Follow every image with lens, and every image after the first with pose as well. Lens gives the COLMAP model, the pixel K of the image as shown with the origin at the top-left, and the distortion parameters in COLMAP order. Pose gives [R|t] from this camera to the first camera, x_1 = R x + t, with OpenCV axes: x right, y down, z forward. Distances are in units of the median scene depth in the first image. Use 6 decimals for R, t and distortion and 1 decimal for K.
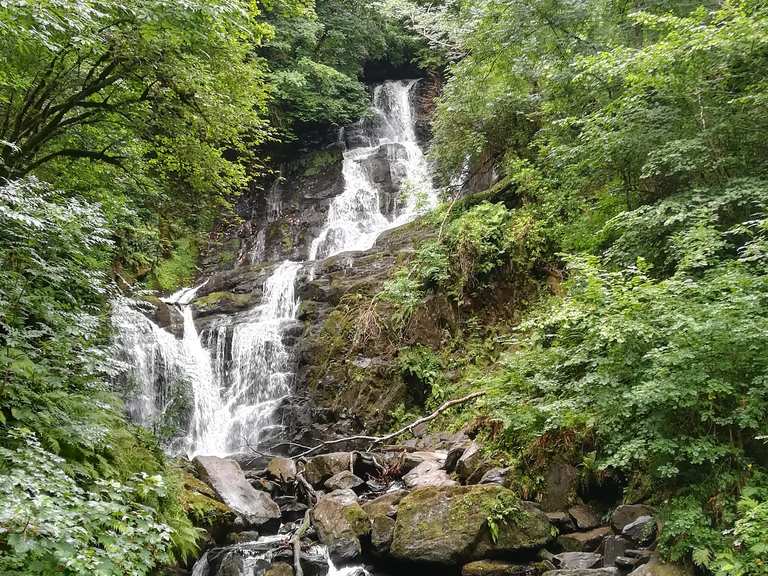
lens RADIAL K [[1056.0, 0, 387.1], [0, 1056.0, 298.5], [0, 0, 1]] dist [0.113187, -0.054480]
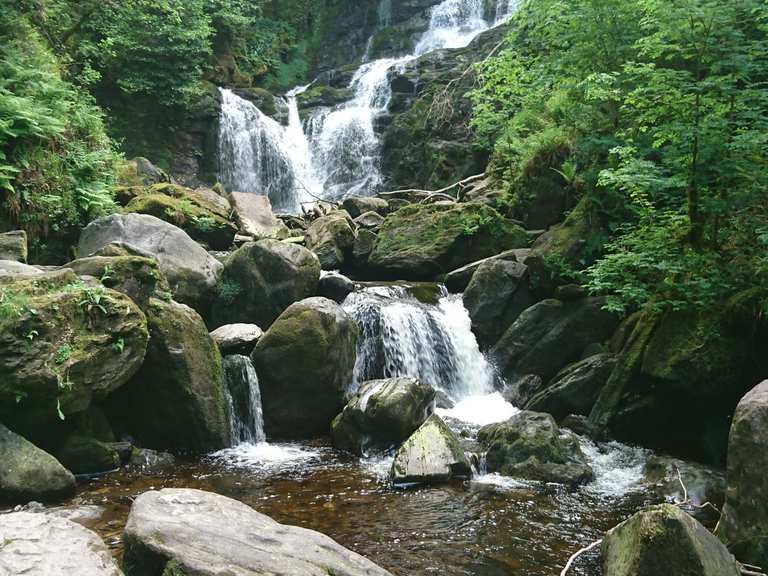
lens RADIAL K [[854.0, 0, 373.2], [0, 854.0, 292.1], [0, 0, 1]] dist [0.147664, -0.018085]
pose [[0.978617, 0.027072, -0.203902, 0.093506], [0.005169, 0.987751, 0.155955, 0.071103], [0.205627, -0.153674, 0.966490, 0.095883]]
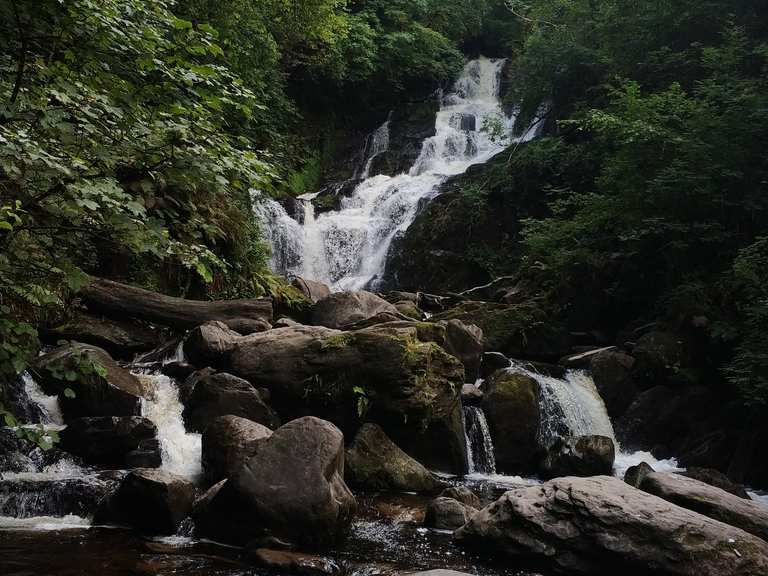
lens RADIAL K [[788.2, 0, 384.0], [0, 788.2, 272.4], [0, 0, 1]] dist [0.243028, -0.678309]
pose [[0.990423, 0.086459, -0.107644, 0.017118], [-0.085584, 0.996250, 0.012727, 0.075880], [0.108340, -0.003393, 0.994108, 0.039764]]
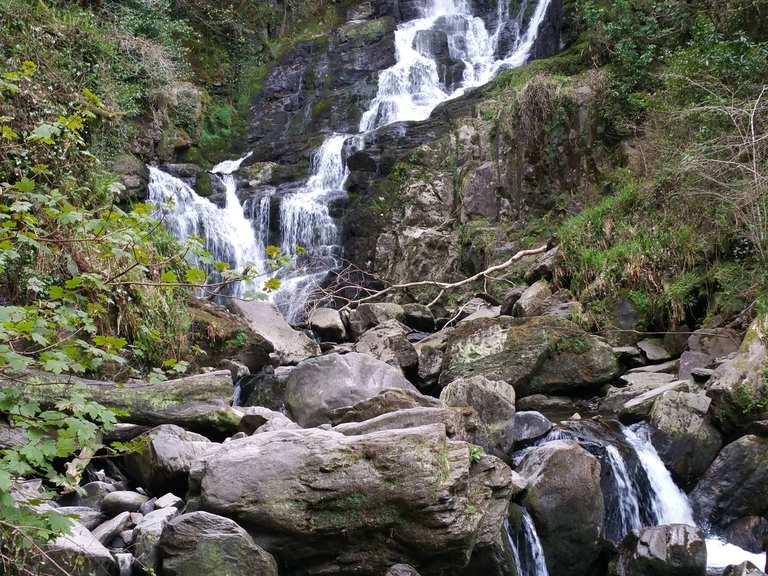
lens RADIAL K [[1096.2, 0, 373.1], [0, 1096.2, 286.8], [0, 0, 1]] dist [0.114896, 0.021729]
pose [[0.997749, 0.006360, -0.066750, 0.004998], [-0.002703, 0.998497, 0.054733, 0.053688], [0.066998, -0.054429, 0.996267, 0.030335]]
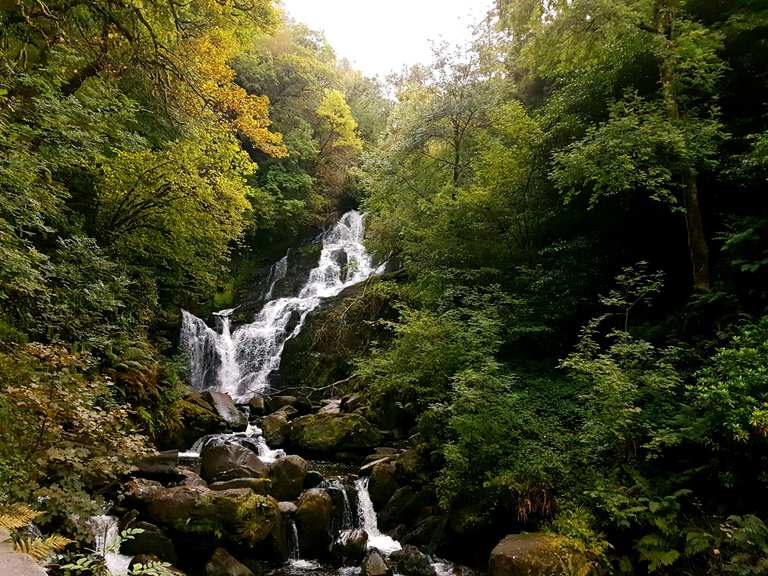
lens RADIAL K [[581.4, 0, 382.1], [0, 581.4, 300.2], [0, 0, 1]] dist [0.173762, -0.002676]
pose [[0.995469, 0.088955, 0.033583, 0.050421], [-0.086996, 0.994640, -0.055880, 0.011125], [-0.038374, 0.052705, 0.997873, -0.055797]]
